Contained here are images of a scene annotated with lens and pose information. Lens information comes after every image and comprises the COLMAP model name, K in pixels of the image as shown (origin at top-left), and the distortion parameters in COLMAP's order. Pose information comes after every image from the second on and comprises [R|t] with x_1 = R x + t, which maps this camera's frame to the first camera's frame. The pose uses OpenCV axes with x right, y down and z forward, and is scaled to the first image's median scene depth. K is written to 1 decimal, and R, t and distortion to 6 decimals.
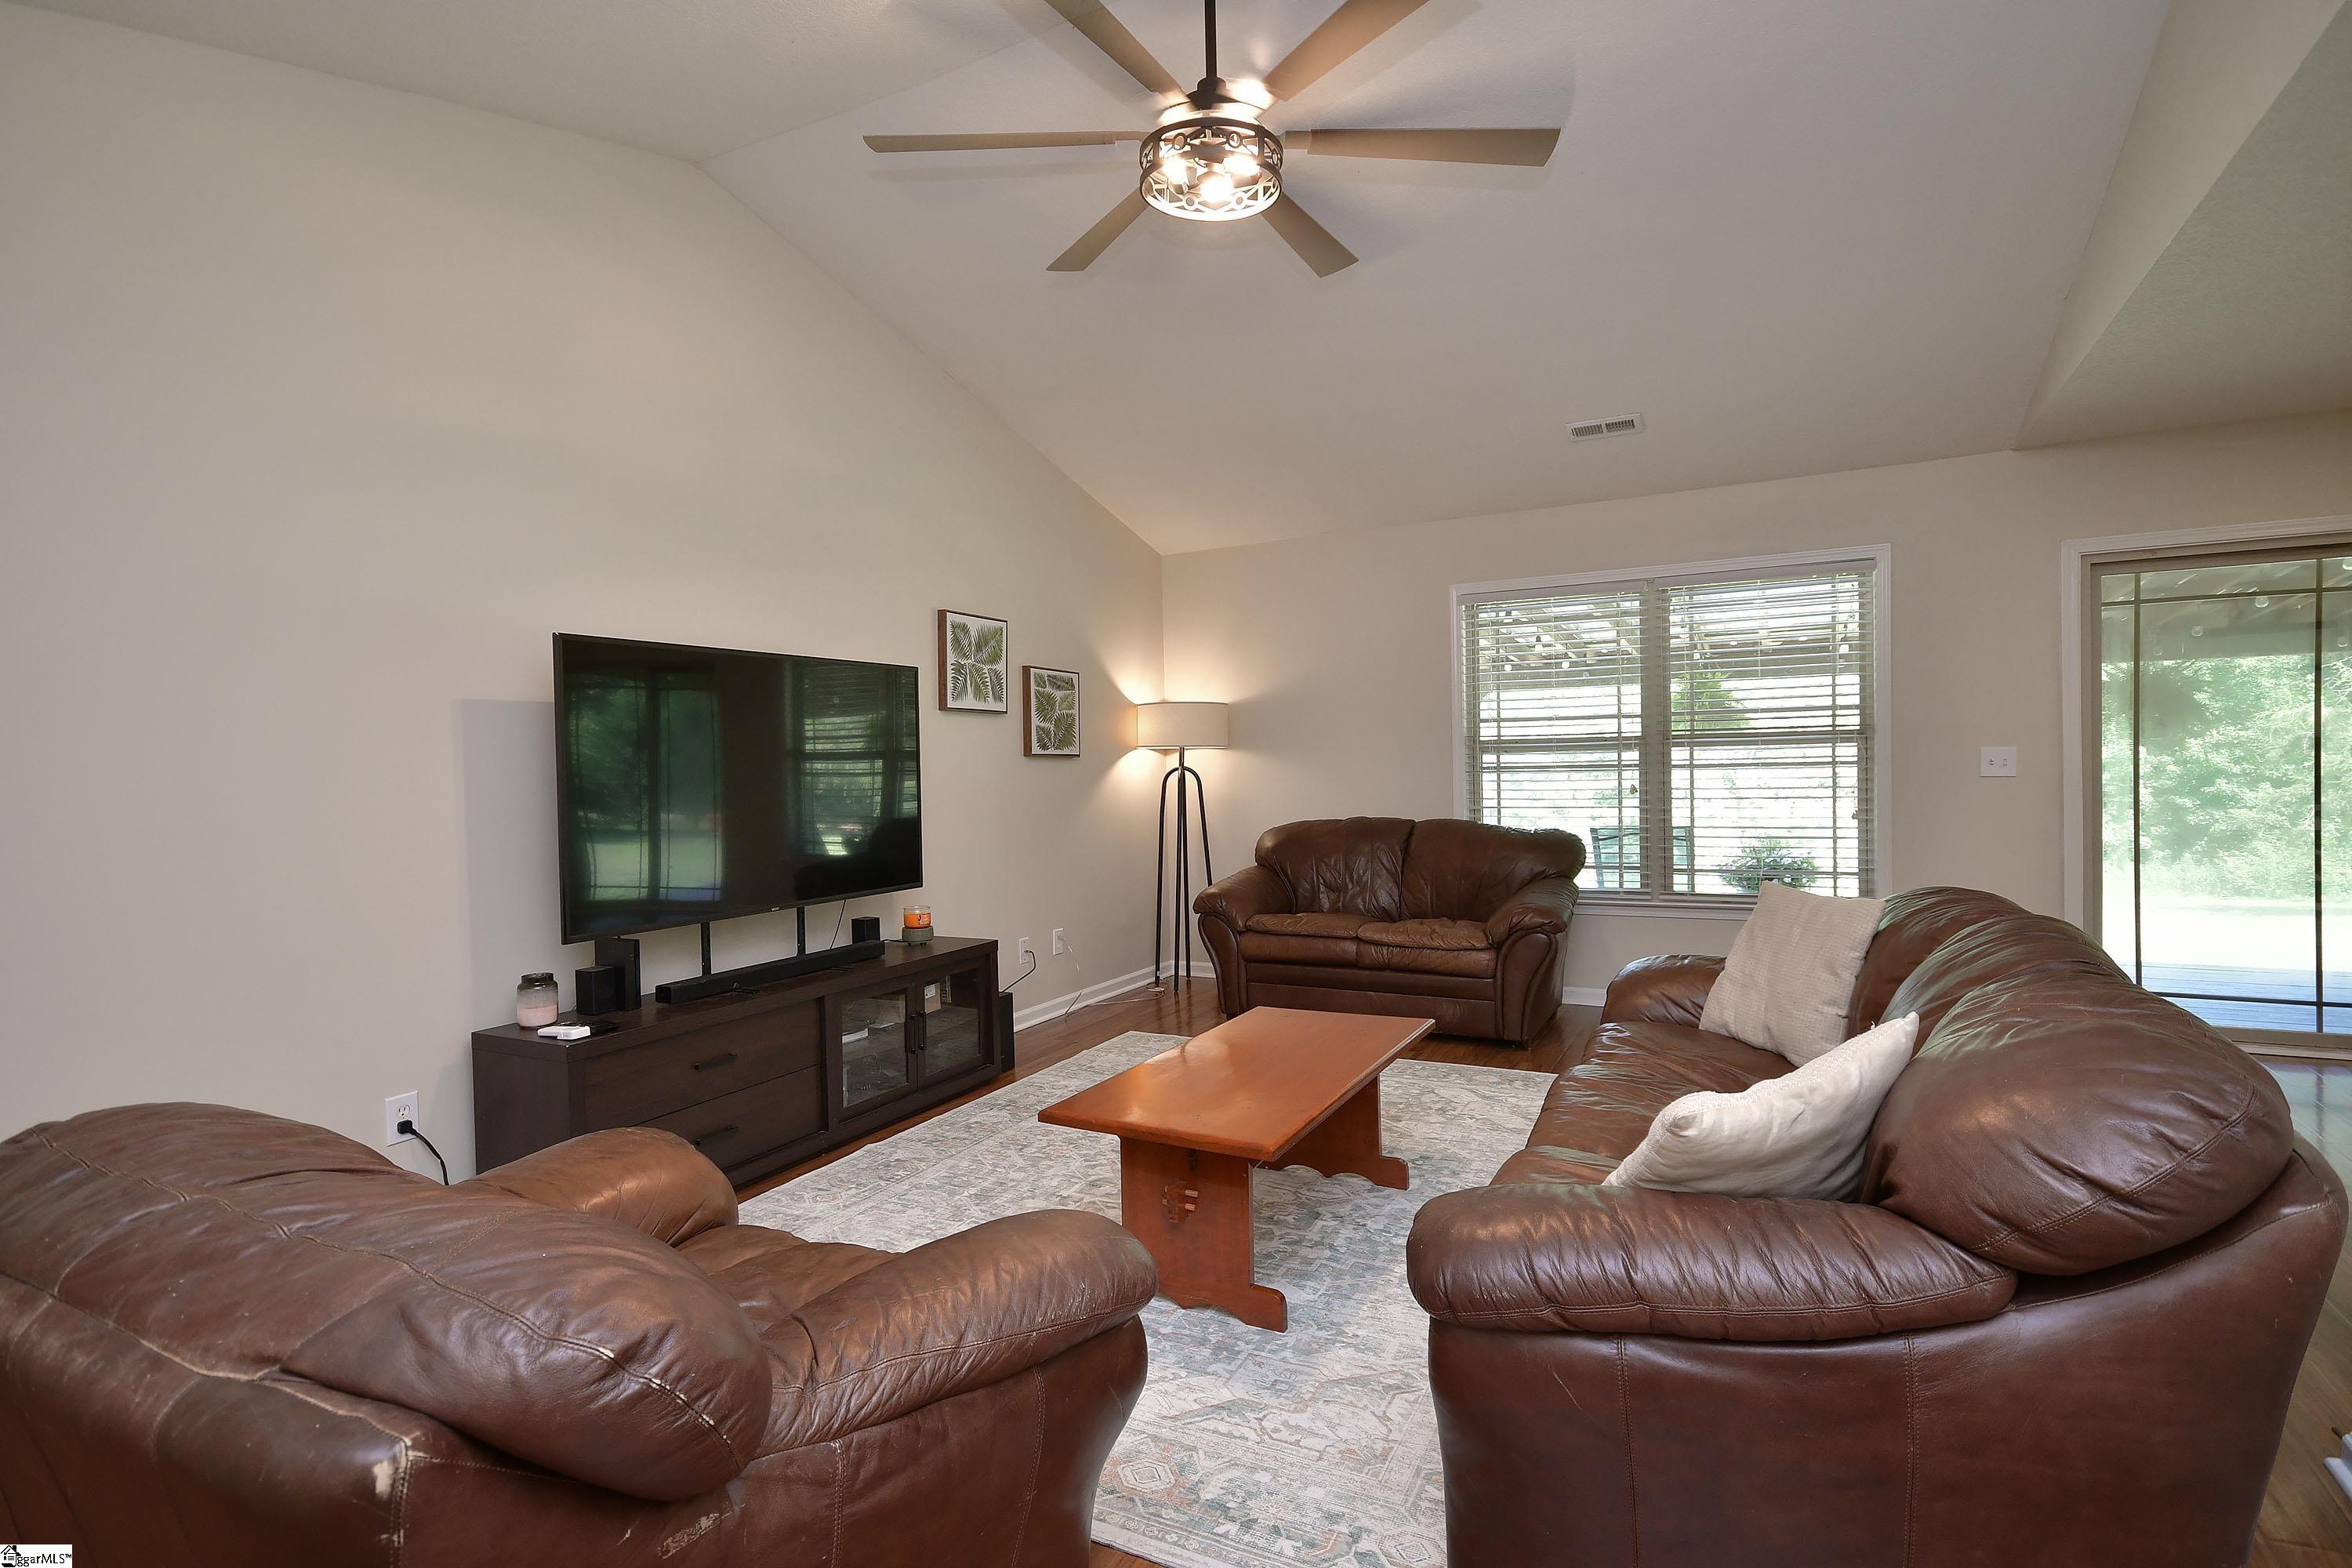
lens RADIAL K [[1123.0, 0, 1189.9], [0, 1123.0, 788.9], [0, 0, 1]] dist [0.006781, 0.000103]
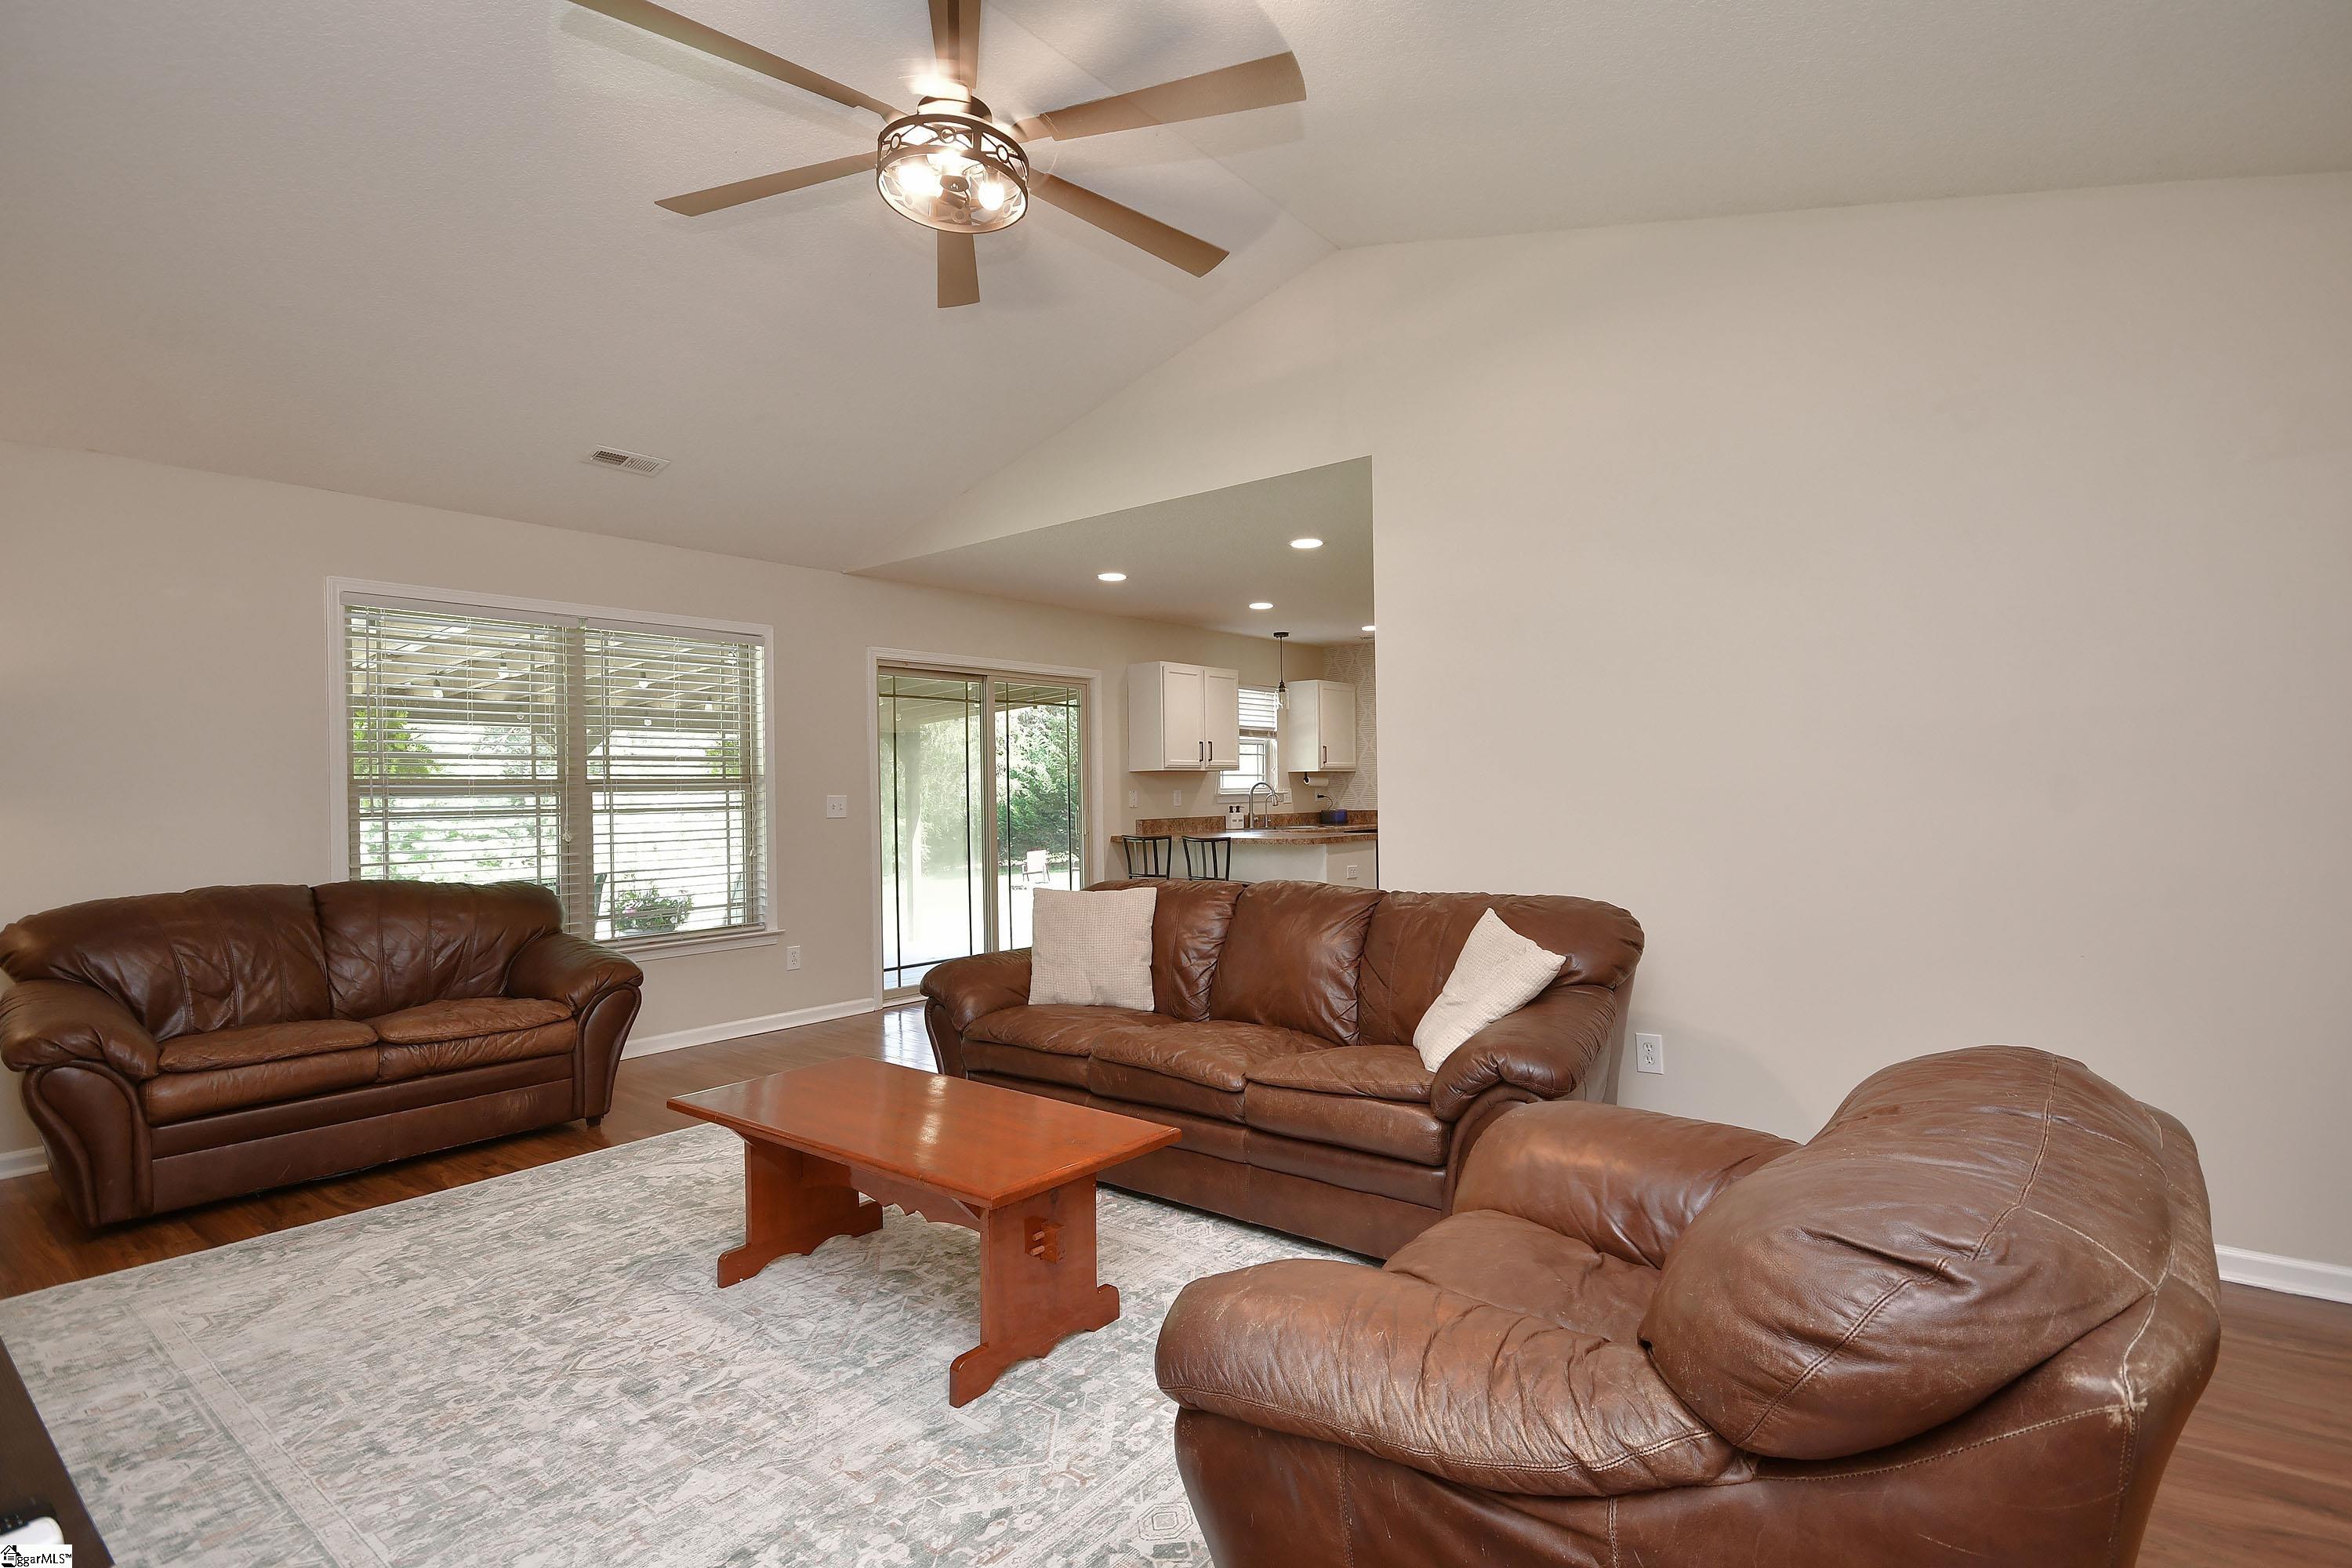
lens RADIAL K [[1123.0, 0, 1164.4], [0, 1123.0, 801.2], [0, 0, 1]] dist [0.006781, 0.000103]
pose [[0.224457, 0.008982, 0.974443, -0.422456], [0.030319, 0.999409, -0.016195, 0.001999], [-0.974012, 0.033179, 0.224052, 0.305680]]
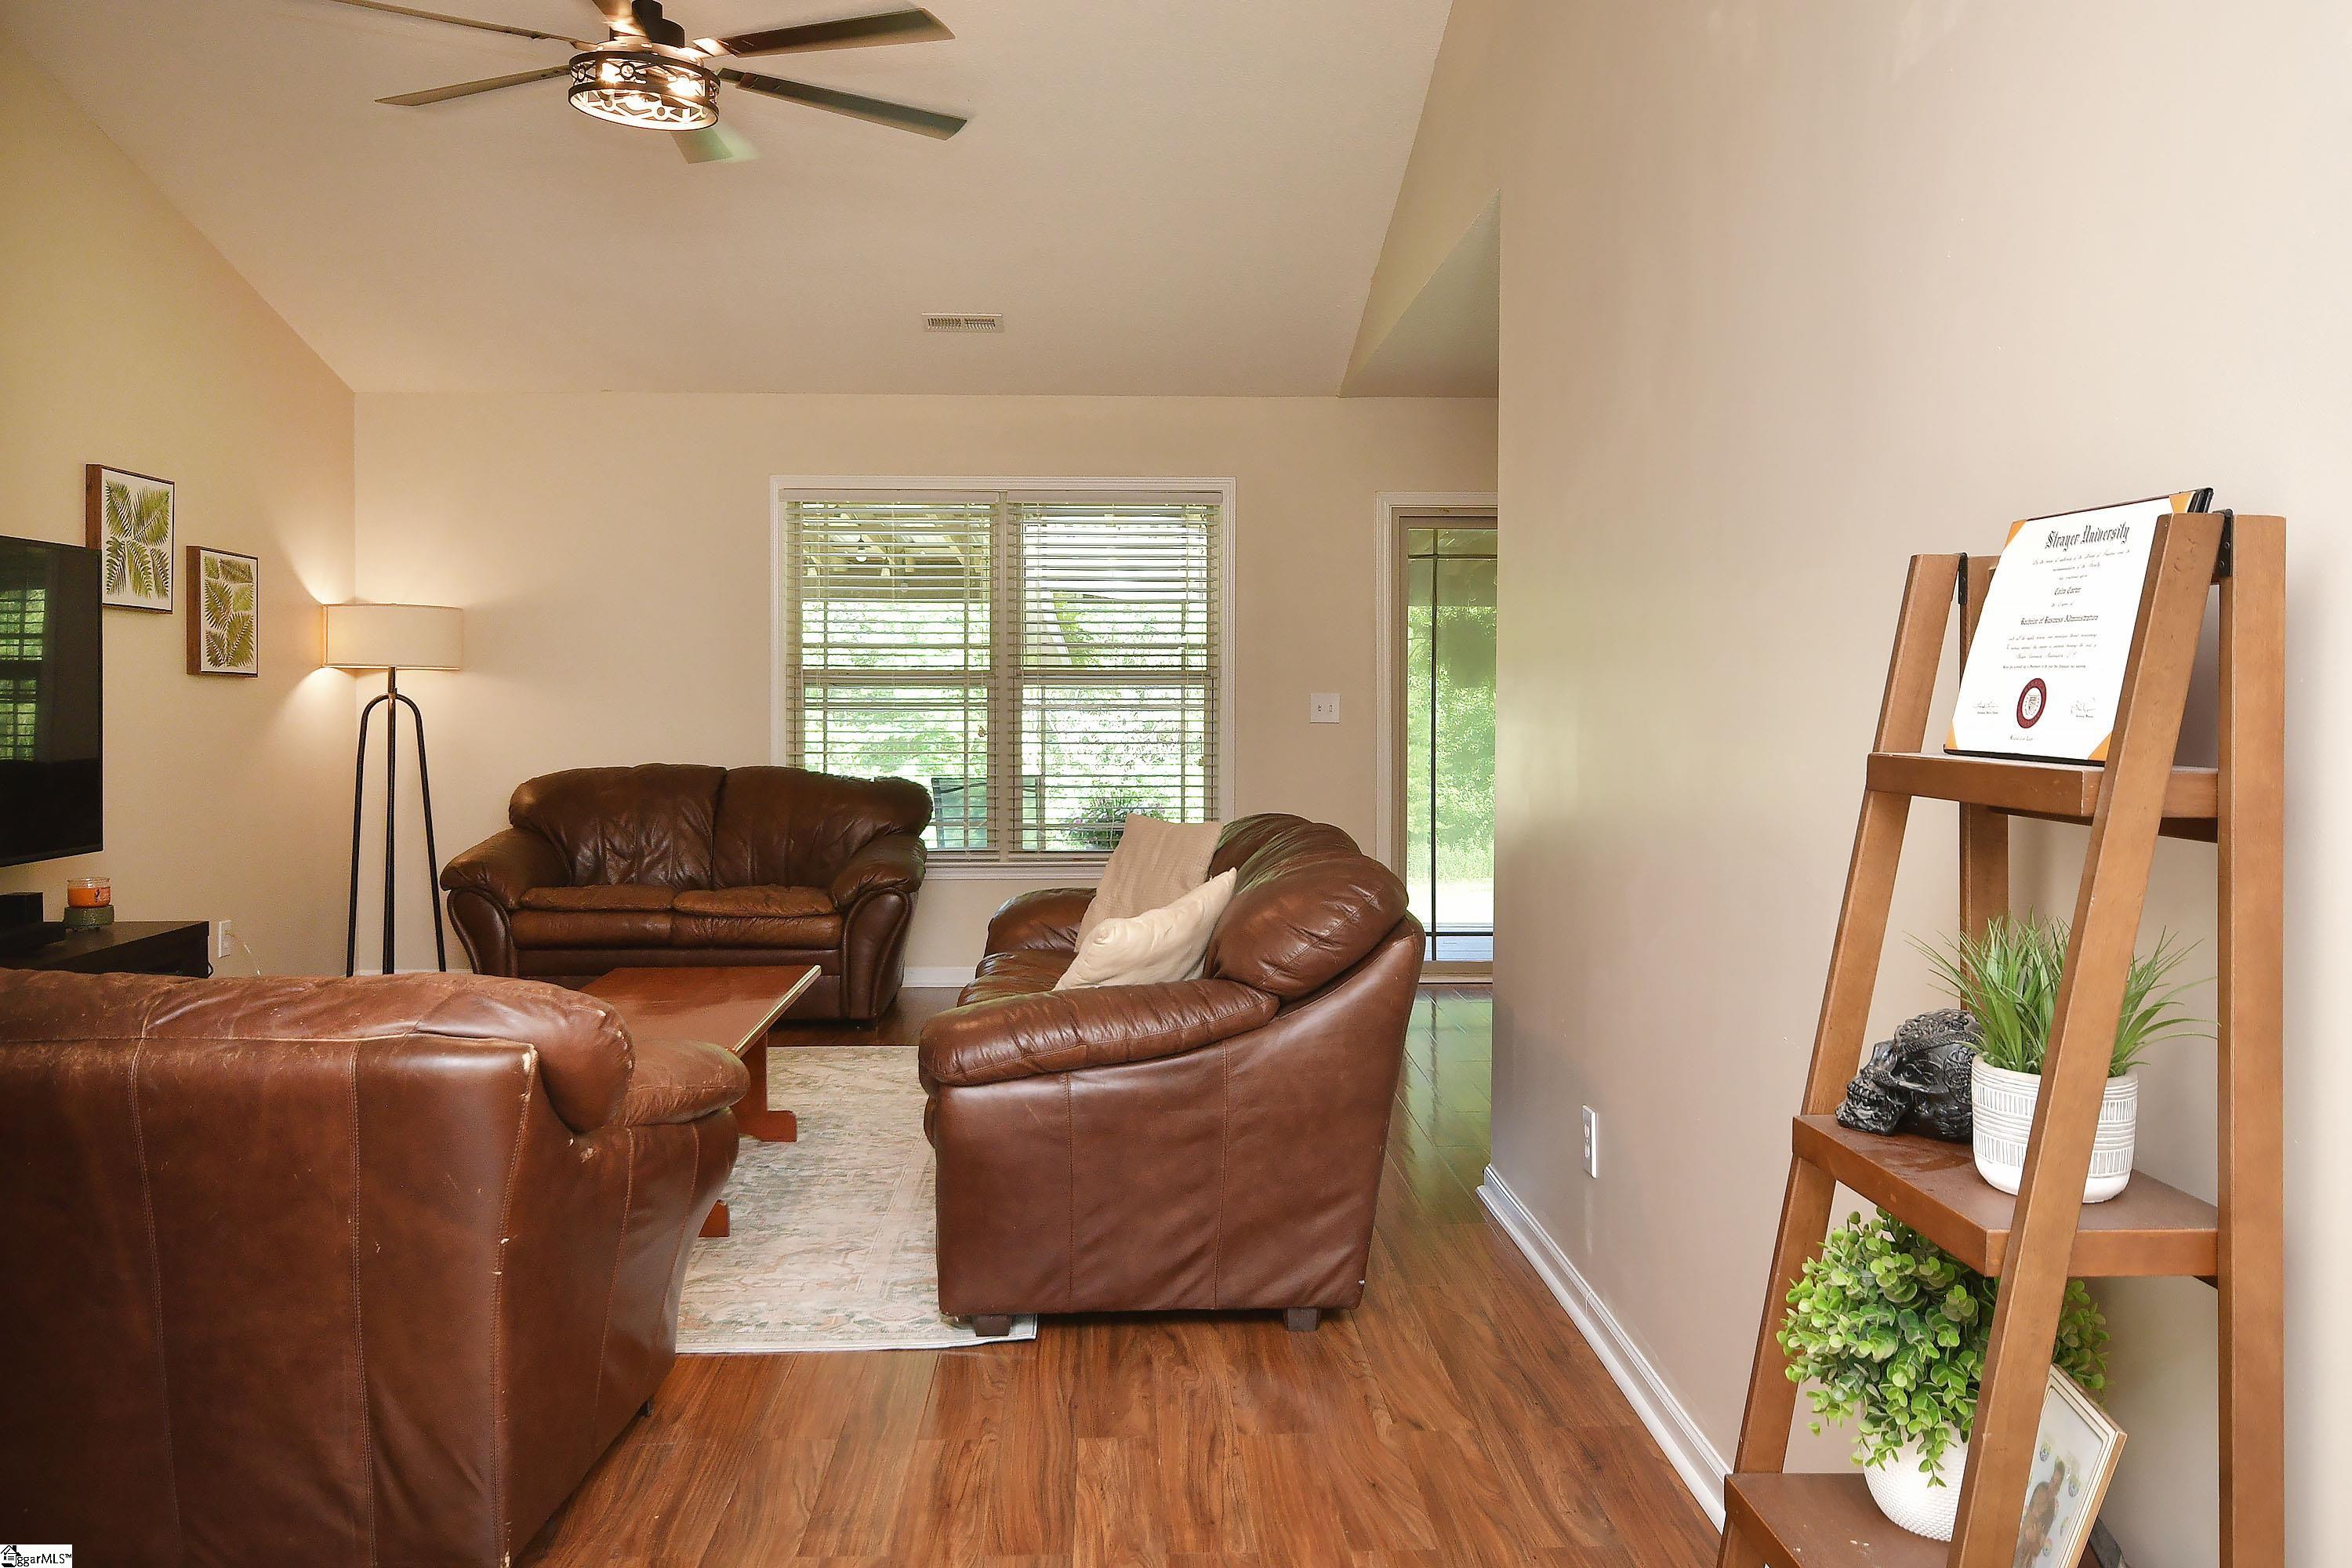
lens RADIAL K [[1818.6, 0, 1190.5], [0, 1818.6, 729.3], [0, 0, 1]] dist [-0.060470, -0.006603]
pose [[0.863952, 0.013453, 0.503394, -0.173105], [-0.010369, 0.999906, -0.008926, 0.009152], [-0.503467, 0.002492, 0.864011, -0.292477]]
